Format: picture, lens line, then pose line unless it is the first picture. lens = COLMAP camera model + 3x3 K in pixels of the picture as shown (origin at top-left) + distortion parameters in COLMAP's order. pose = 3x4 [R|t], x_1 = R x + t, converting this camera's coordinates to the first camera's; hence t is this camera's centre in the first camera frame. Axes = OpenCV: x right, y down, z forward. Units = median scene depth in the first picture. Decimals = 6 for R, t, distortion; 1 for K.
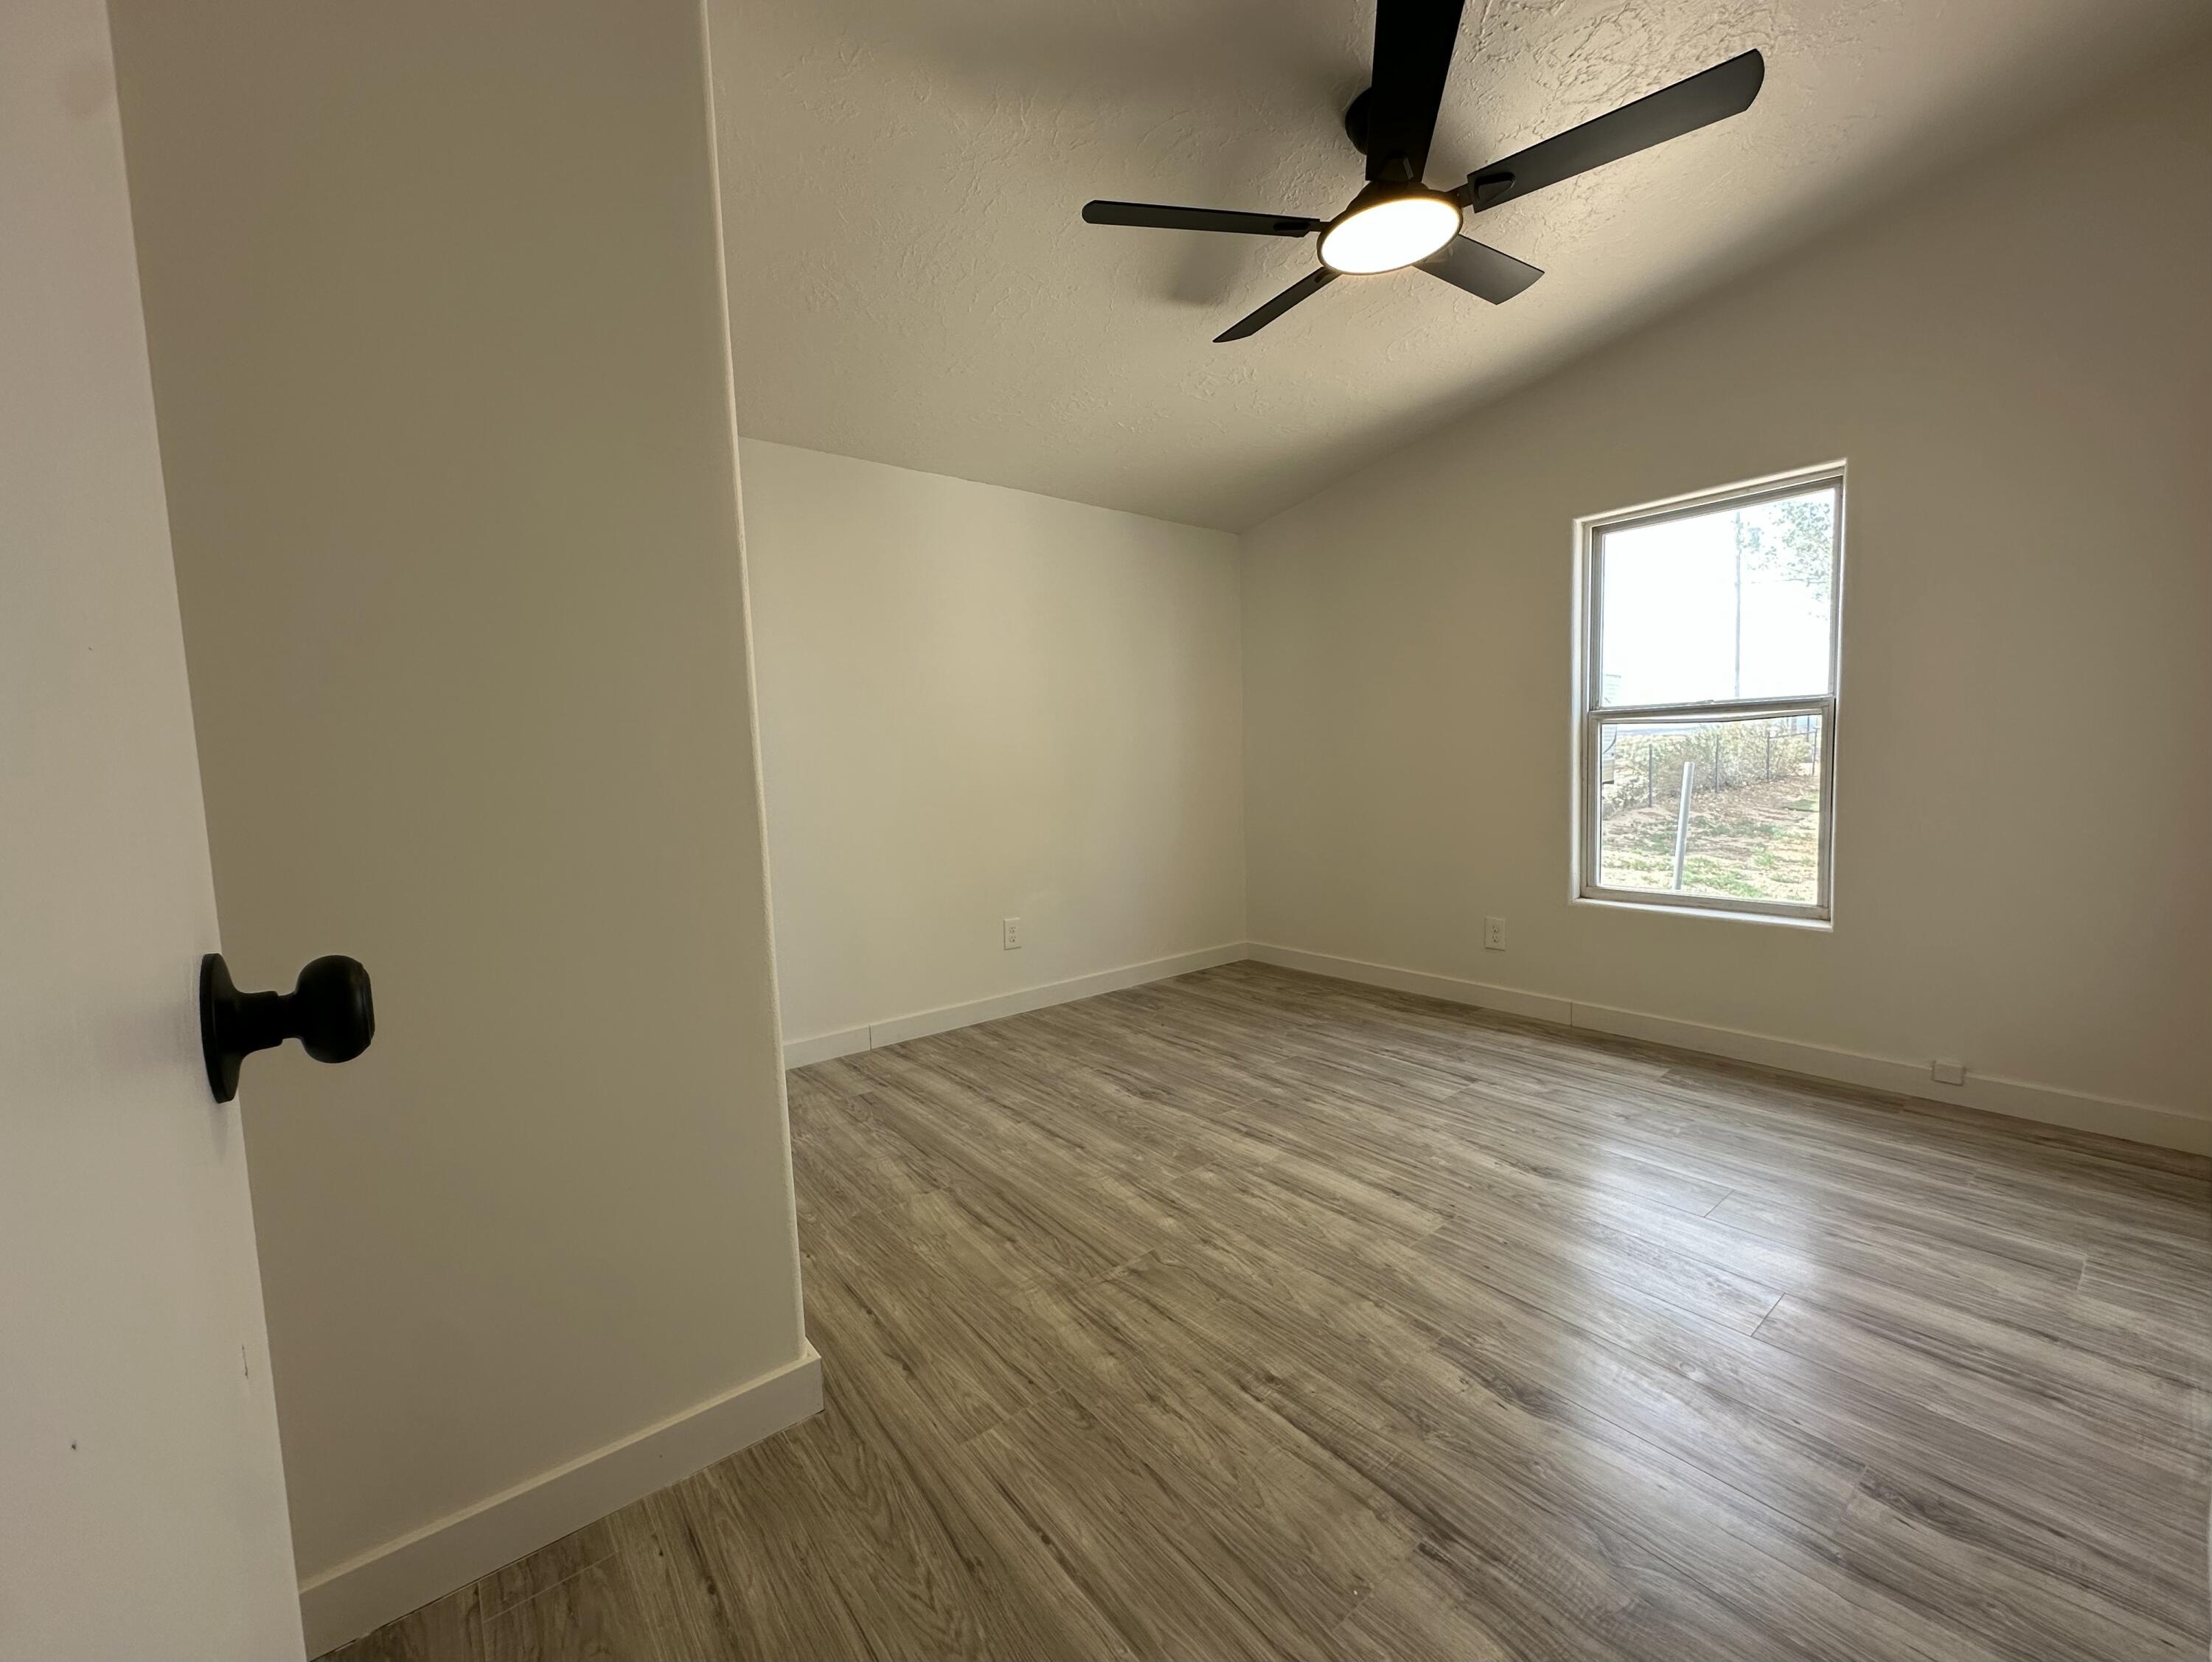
lens RADIAL K [[896.6, 0, 1106.0], [0, 896.6, 831.0], [0, 0, 1]] dist [0.001720, 0.000062]
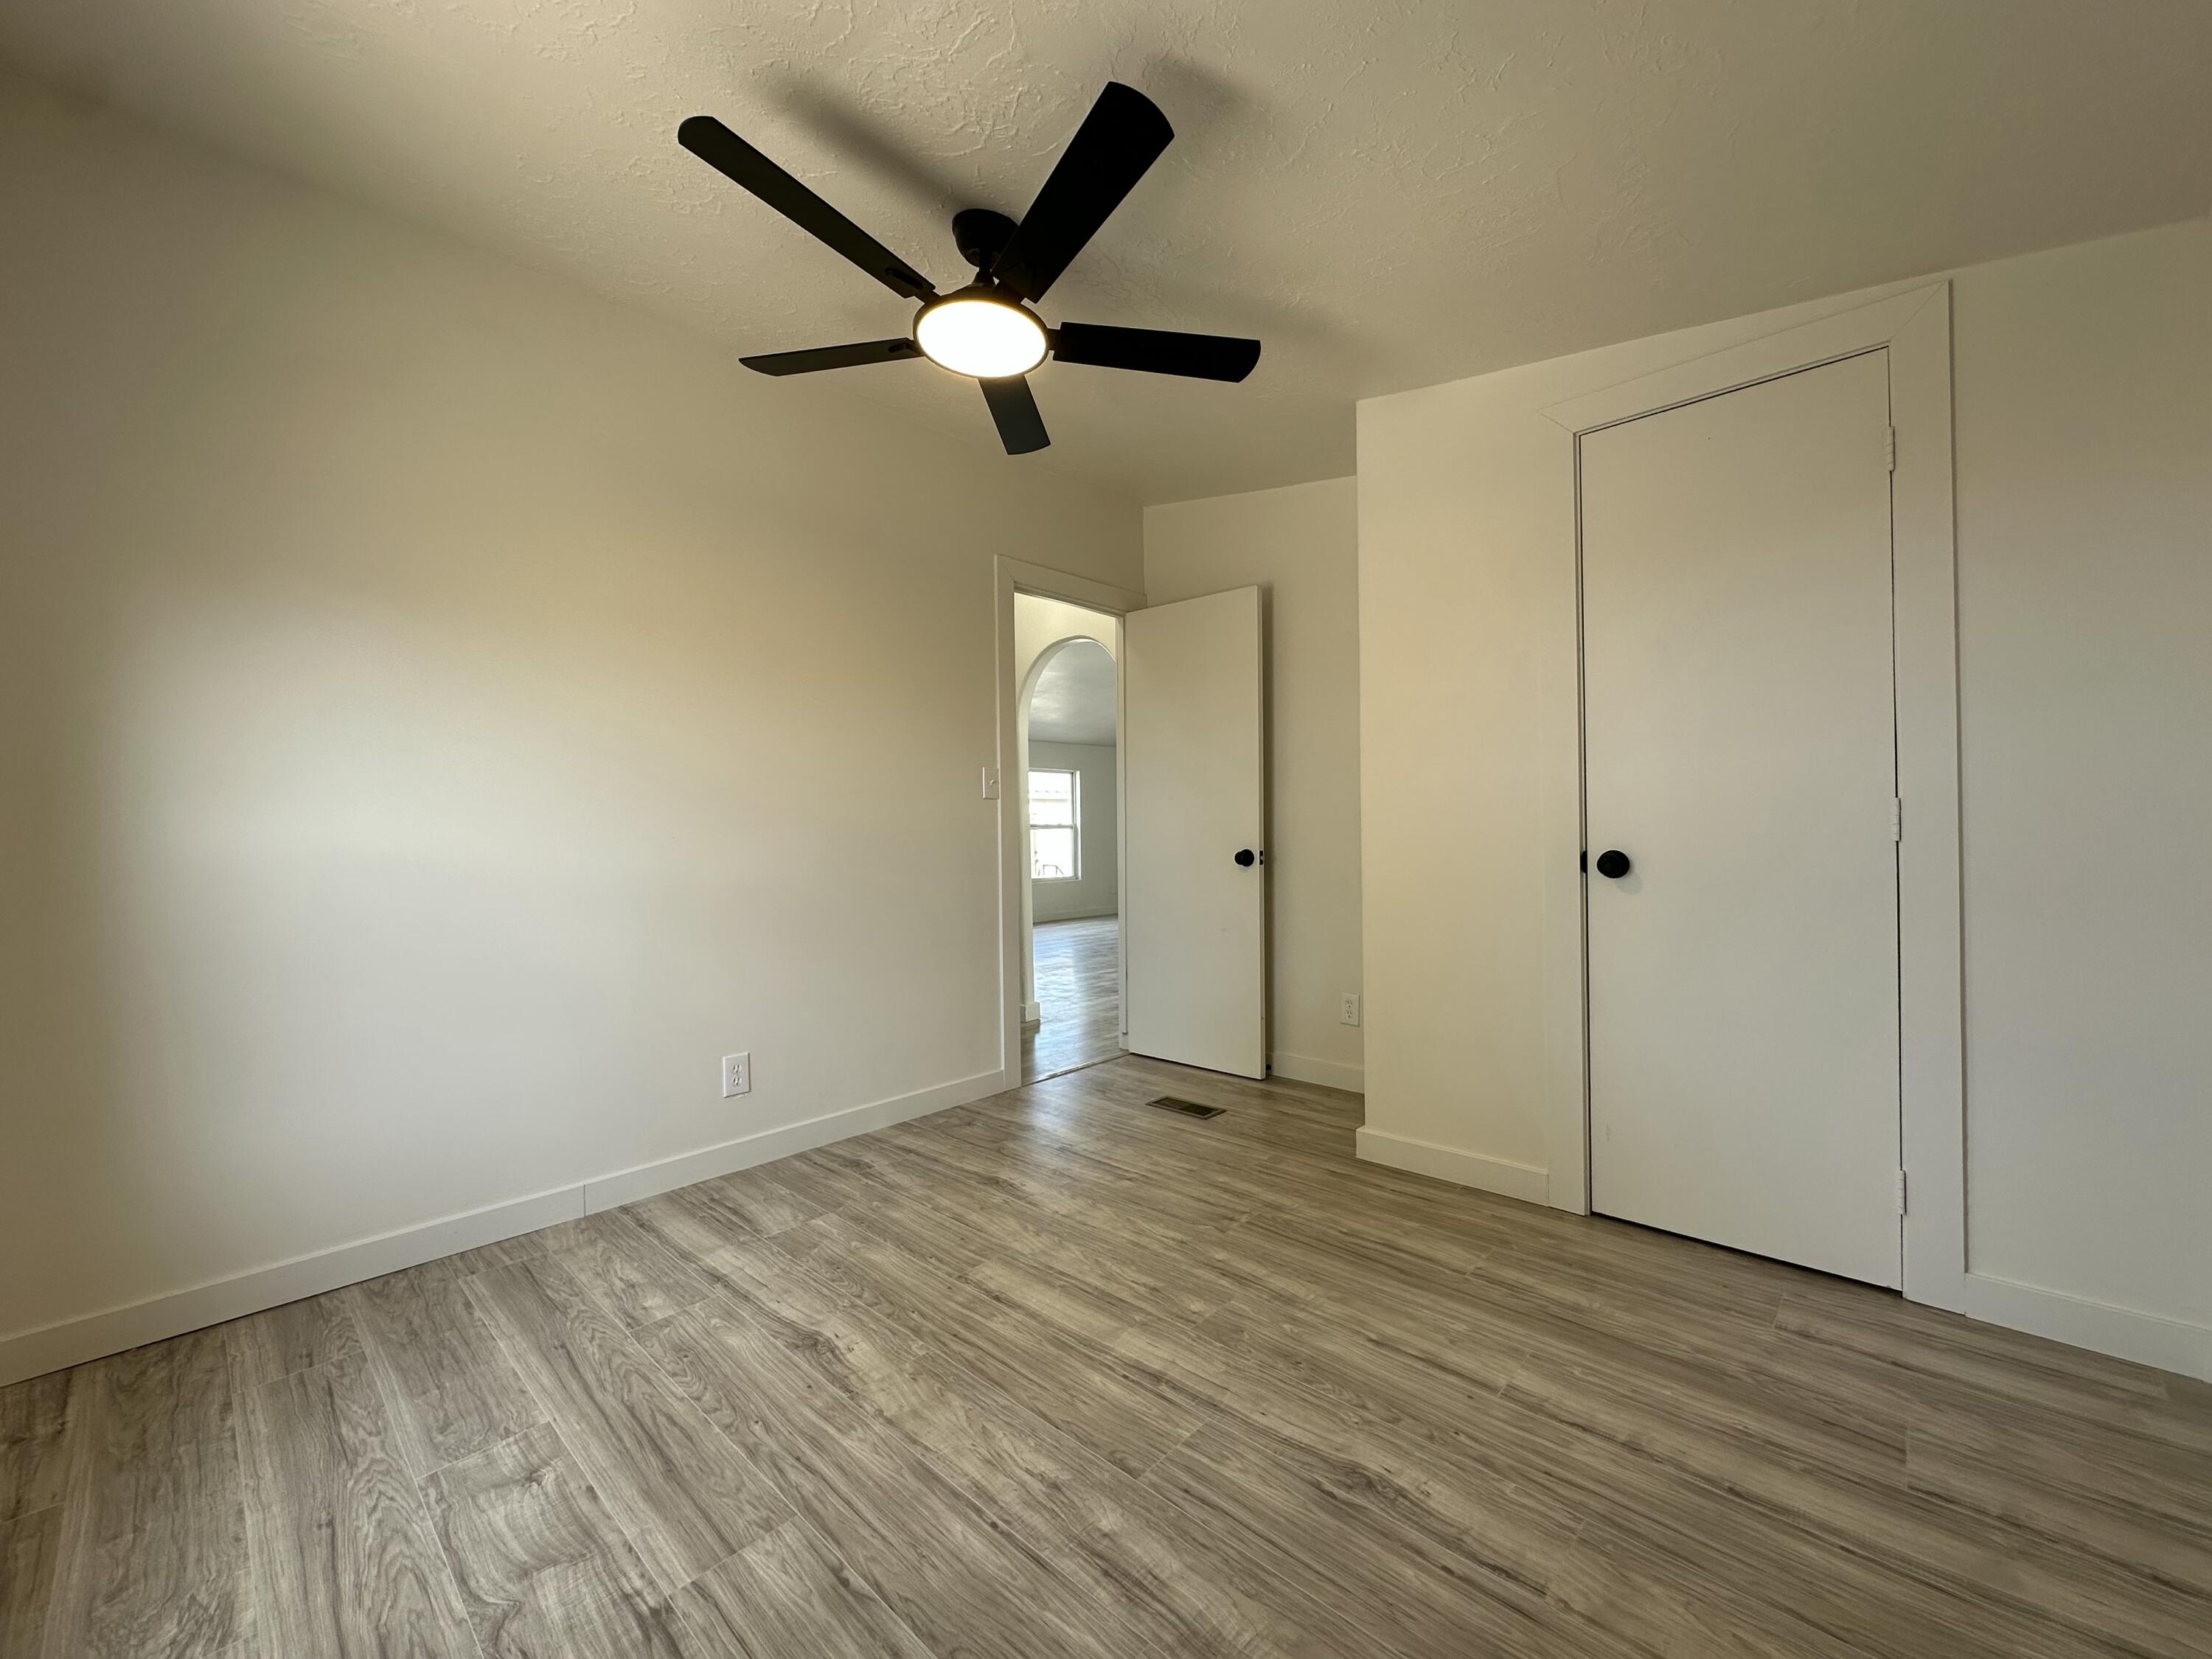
lens RADIAL K [[896.6, 0, 1106.0], [0, 896.6, 829.5], [0, 0, 1]] dist [0.001720, 0.000062]
pose [[-0.988204, 0.046705, -0.145850, 0.295940], [0.034962, 0.996013, 0.082067, -0.151237], [0.149101, 0.076000, -0.985897, 1.746575]]
